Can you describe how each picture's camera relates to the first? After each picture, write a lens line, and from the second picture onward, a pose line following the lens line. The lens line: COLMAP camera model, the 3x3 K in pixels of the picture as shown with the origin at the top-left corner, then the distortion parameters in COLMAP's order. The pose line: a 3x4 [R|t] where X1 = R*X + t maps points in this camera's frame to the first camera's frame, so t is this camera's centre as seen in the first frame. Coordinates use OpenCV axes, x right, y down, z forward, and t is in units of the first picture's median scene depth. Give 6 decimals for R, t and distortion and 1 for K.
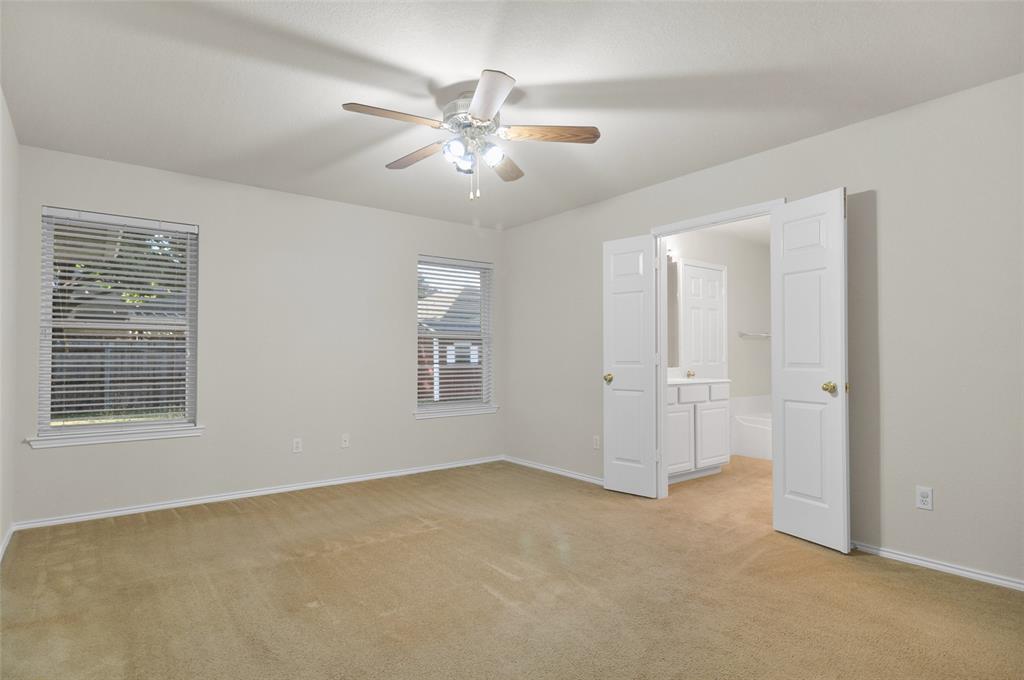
lens RADIAL K [[546.4, 0, 510.4], [0, 546.4, 345.2], [0, 0, 1]] dist [0.004252, -0.009615]
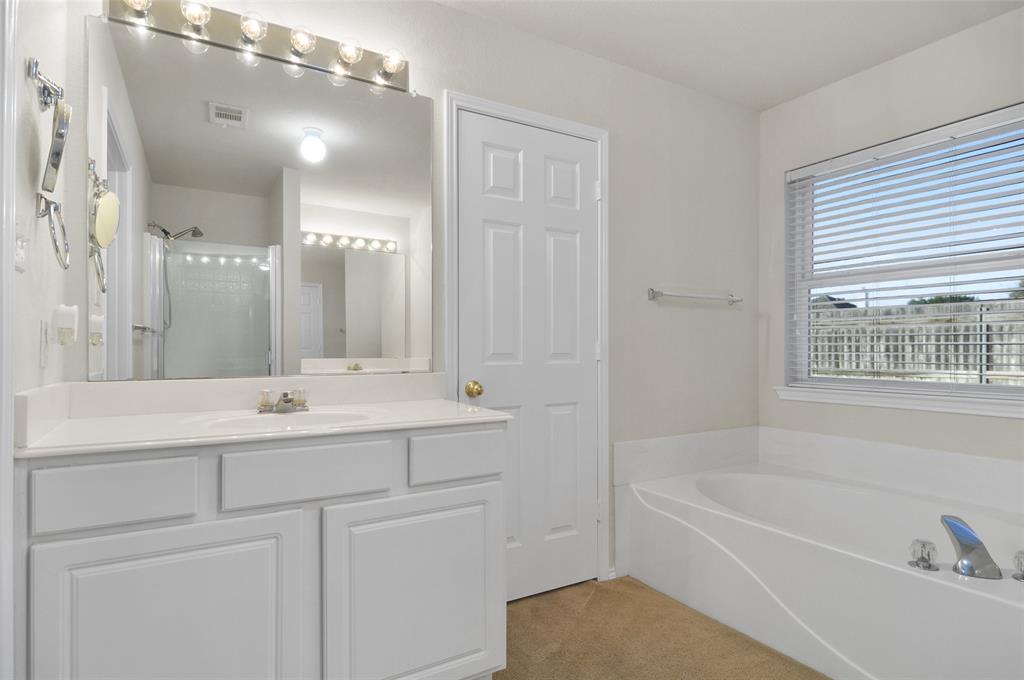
lens RADIAL K [[546.4, 0, 510.4], [0, 546.4, 345.2], [0, 0, 1]] dist [0.004252, -0.009615]
pose [[0.993037, -0.001855, -0.117789, 0.469551], [0.003656, 0.999880, 0.015079, 0.018315], [0.117747, -0.015405, 0.992924, 0.723316]]
